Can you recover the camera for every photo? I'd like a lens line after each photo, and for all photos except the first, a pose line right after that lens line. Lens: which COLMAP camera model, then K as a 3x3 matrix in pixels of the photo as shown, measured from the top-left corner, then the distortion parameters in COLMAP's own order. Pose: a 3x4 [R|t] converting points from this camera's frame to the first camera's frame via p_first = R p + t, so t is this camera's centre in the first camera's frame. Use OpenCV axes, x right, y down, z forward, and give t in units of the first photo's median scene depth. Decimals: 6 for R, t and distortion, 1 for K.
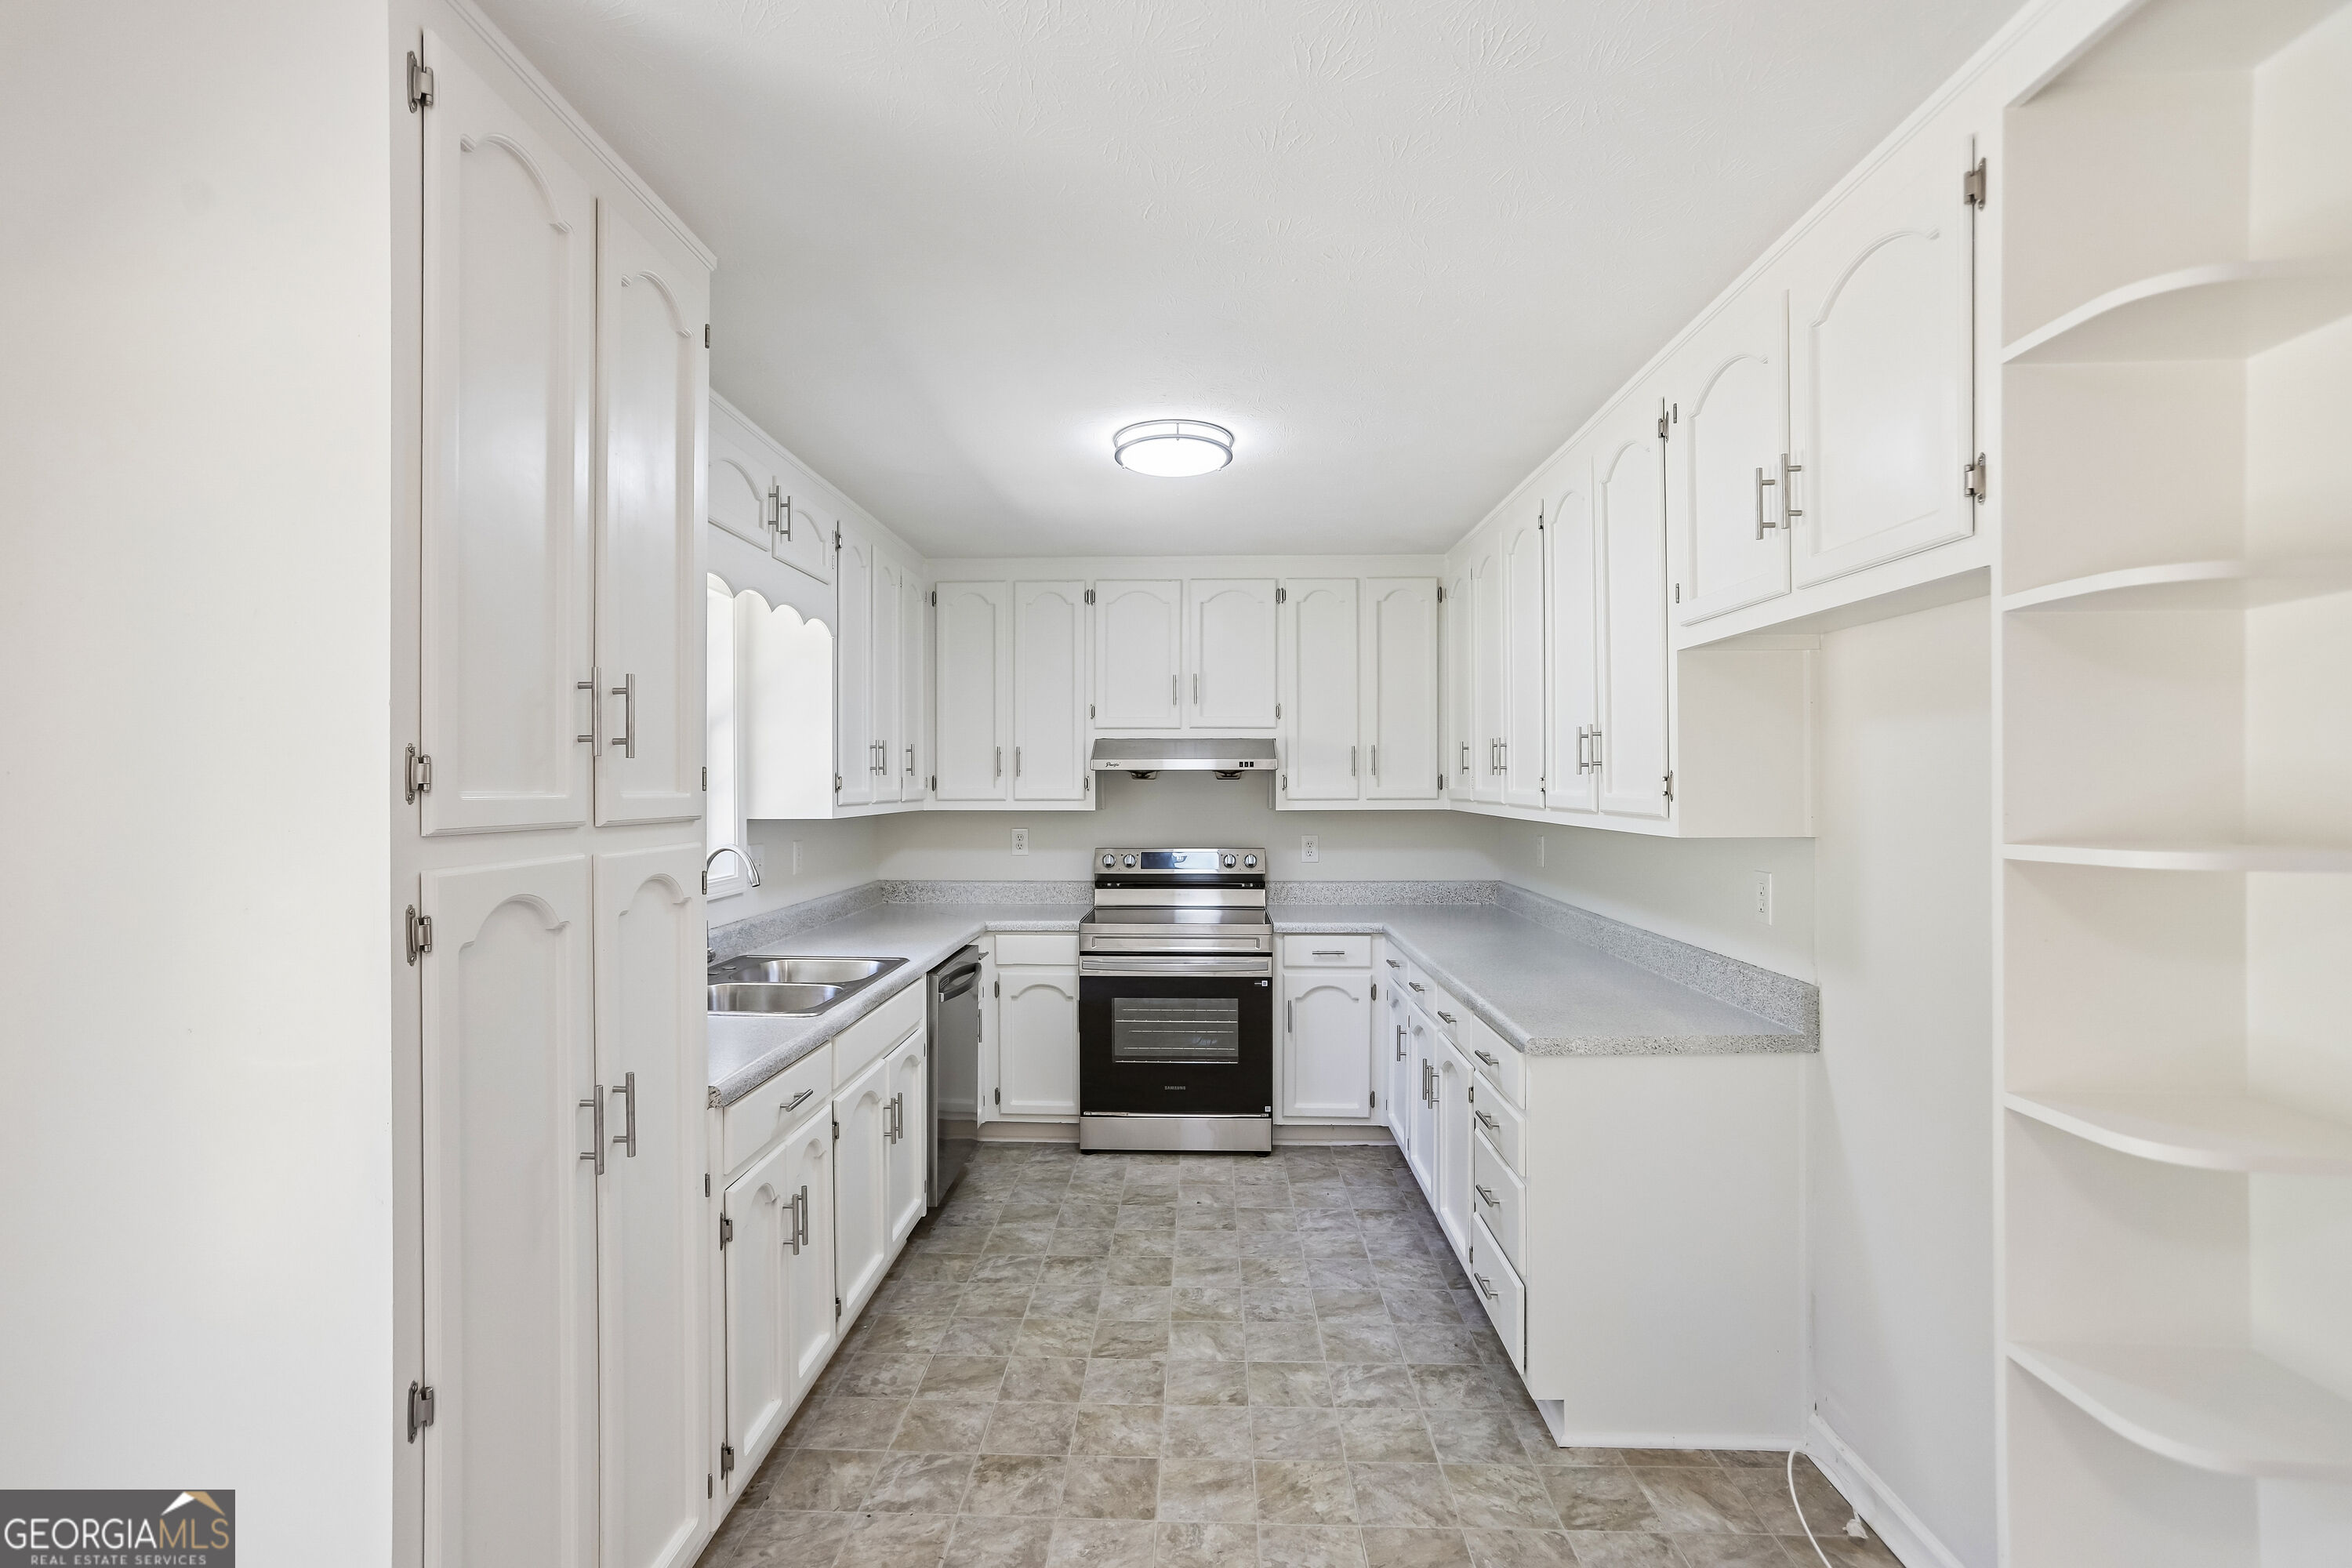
lens RADIAL K [[1071.2, 0, 1160.3], [0, 1071.2, 783.9], [0, 0, 1]] dist [-0.070697, 0.042635]
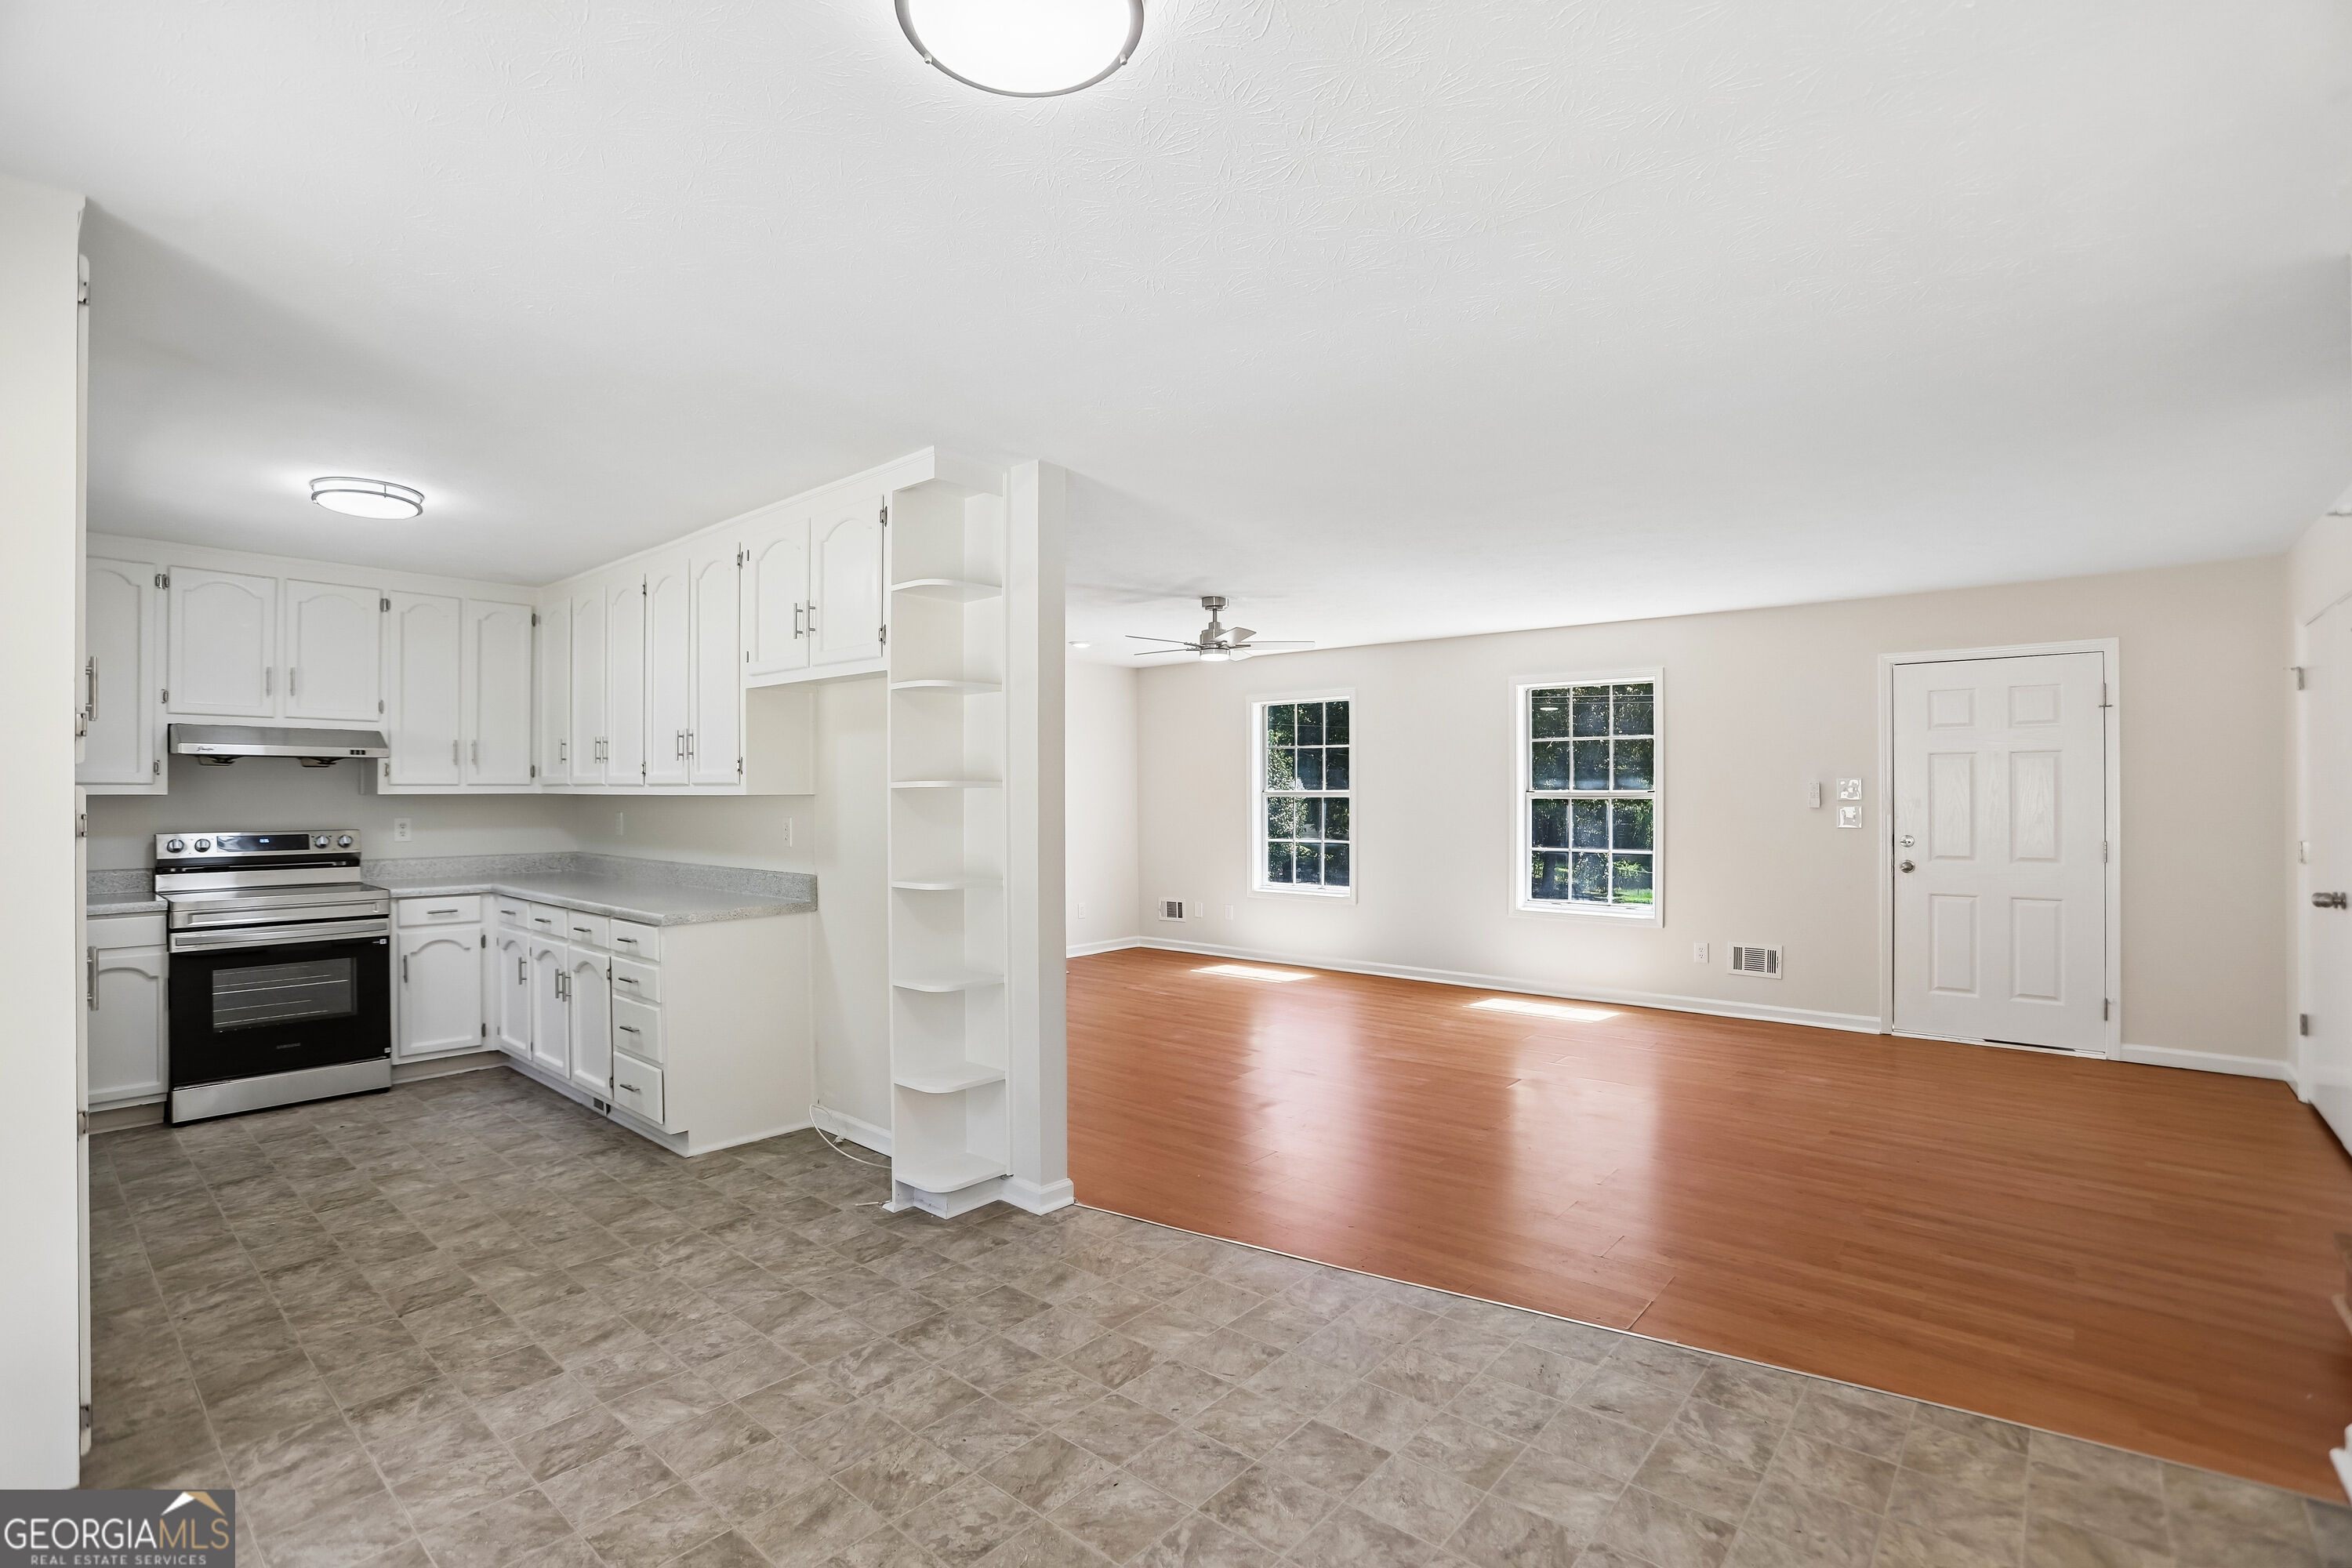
lens RADIAL K [[1089.3, 0, 1161.4], [0, 1089.3, 779.7], [0, 0, 1]] dist [-0.072934, 0.034889]
pose [[0.625779, 0.009313, 0.779945, -0.307434], [0.002267, 0.999903, -0.013759, 0.033349], [-0.779997, 0.010378, 0.625697, -0.428819]]
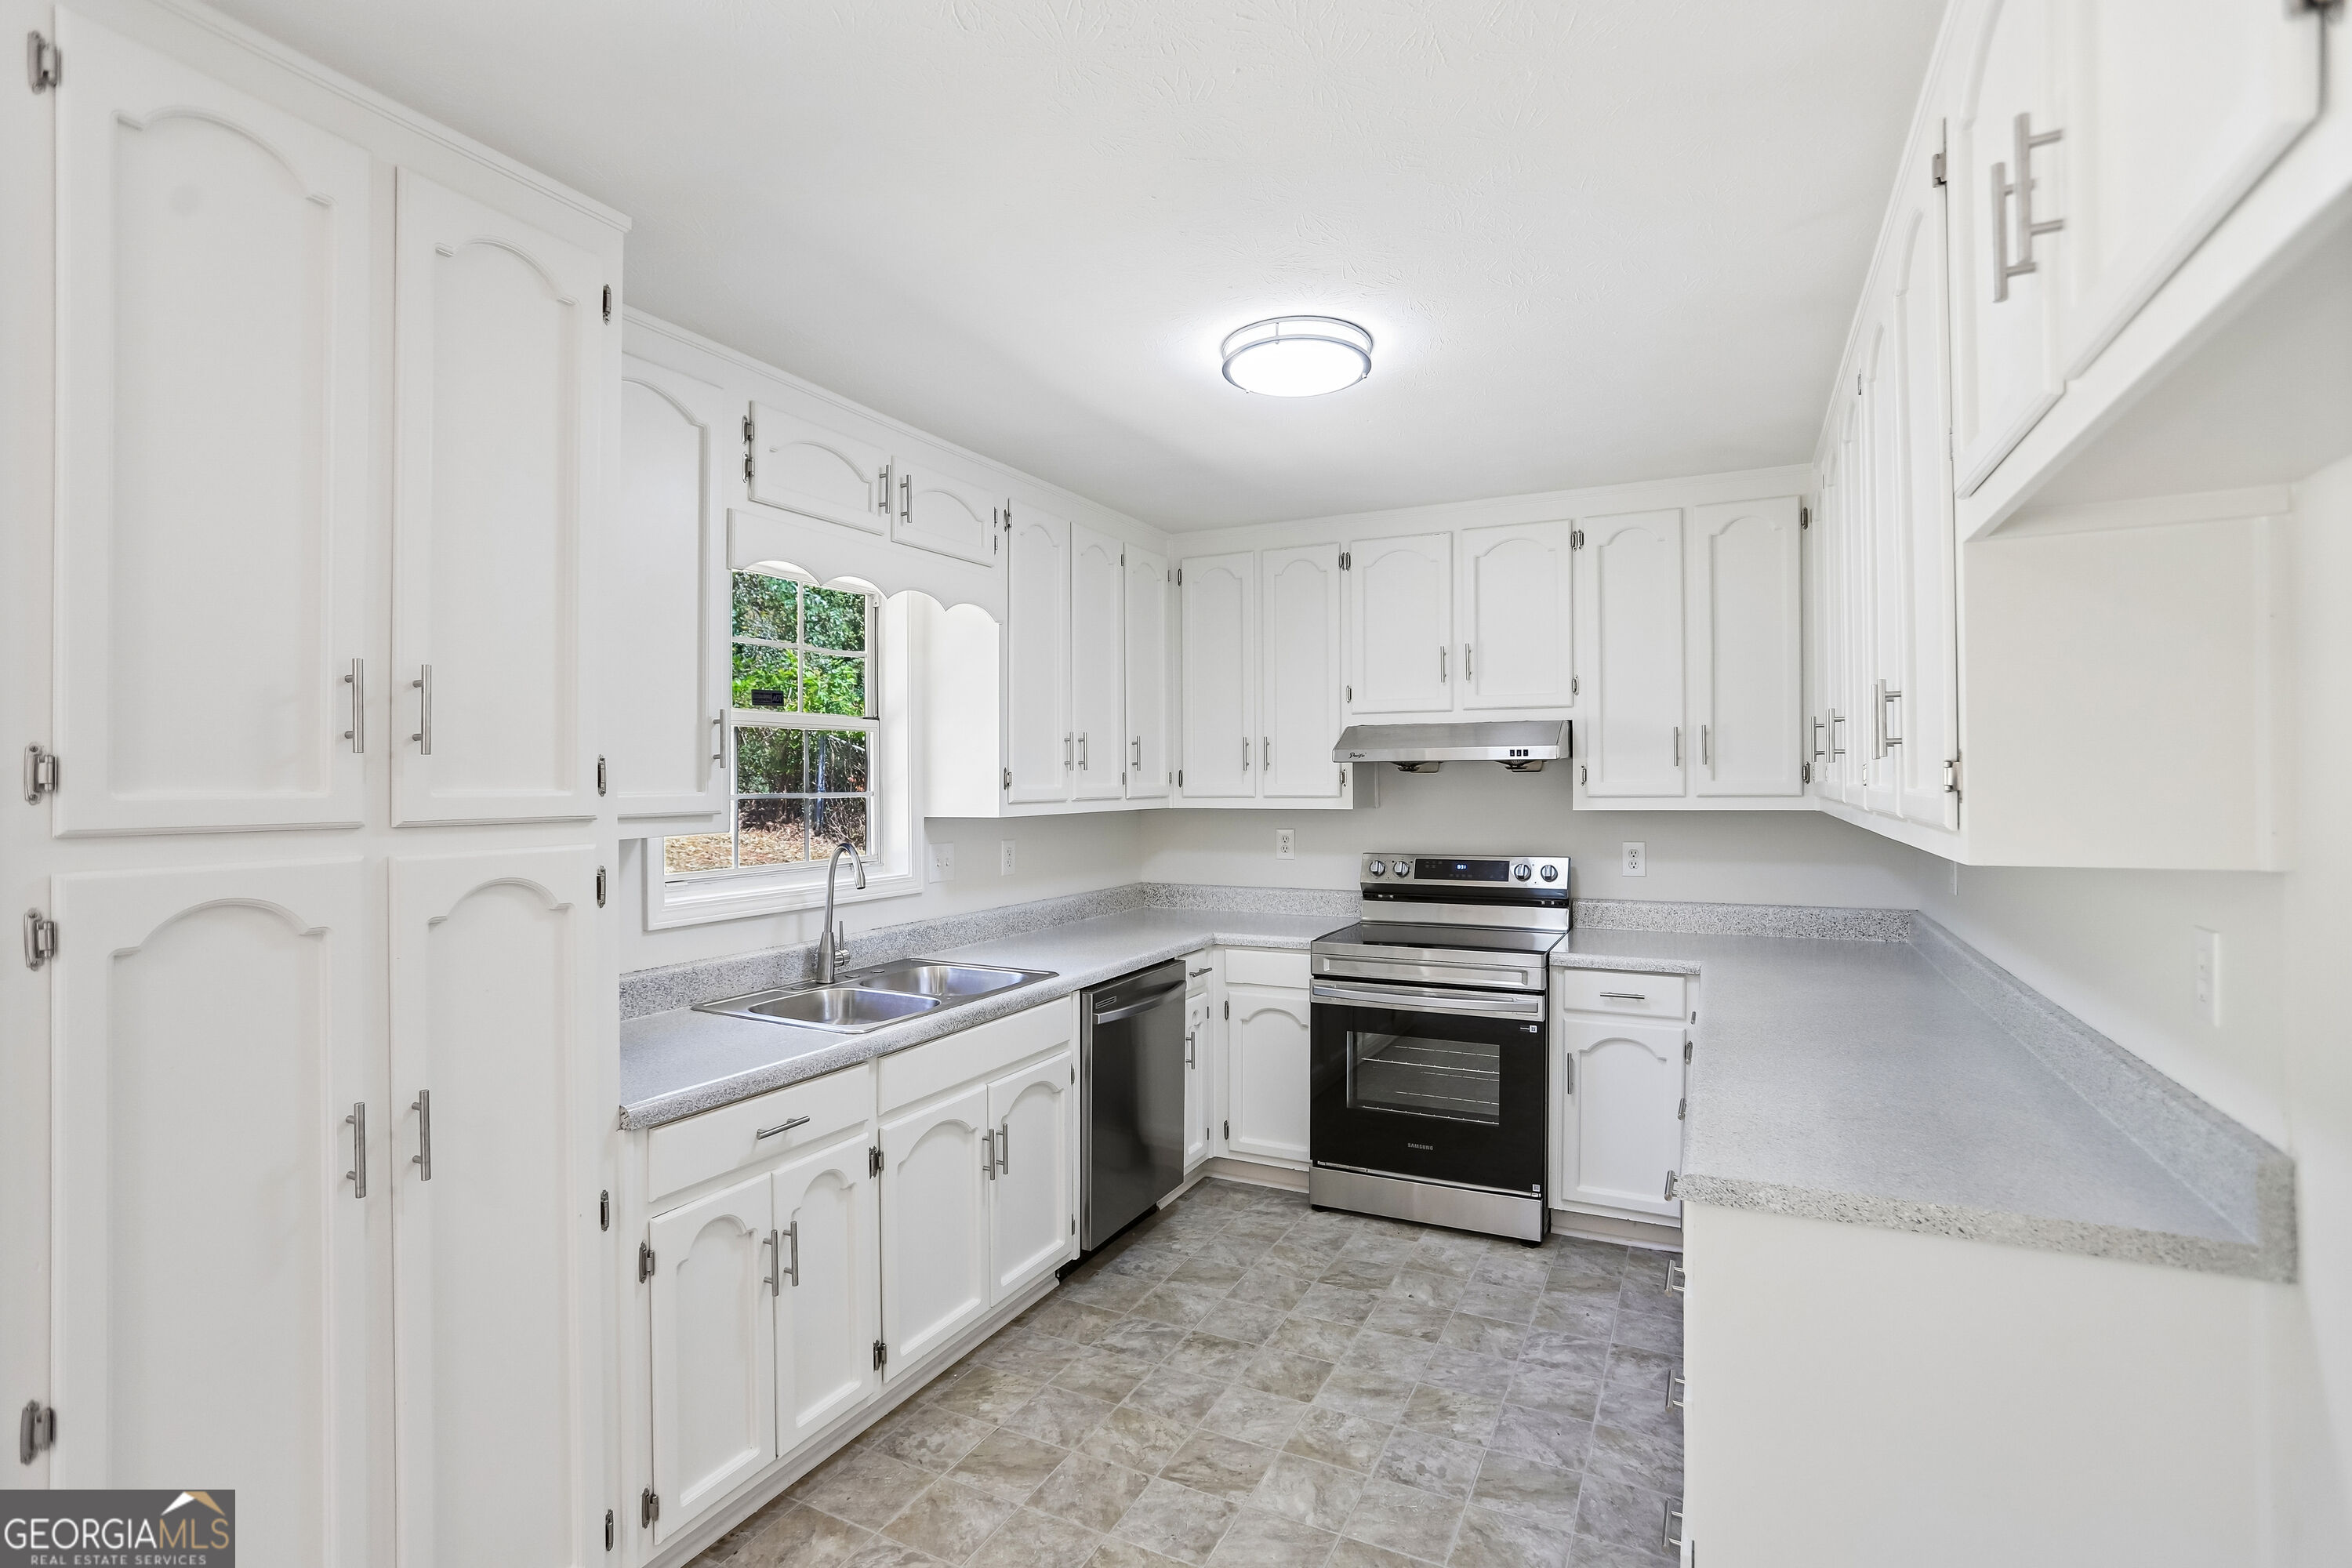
lens RADIAL K [[1089.3, 0, 1161.4], [0, 1089.3, 779.7], [0, 0, 1]] dist [-0.072934, 0.034889]
pose [[0.905863, -0.005789, -0.423532, 0.213834], [0.005922, 0.999982, -0.001002, 0.001263], [0.423530, -0.001600, 0.905881, 0.184293]]
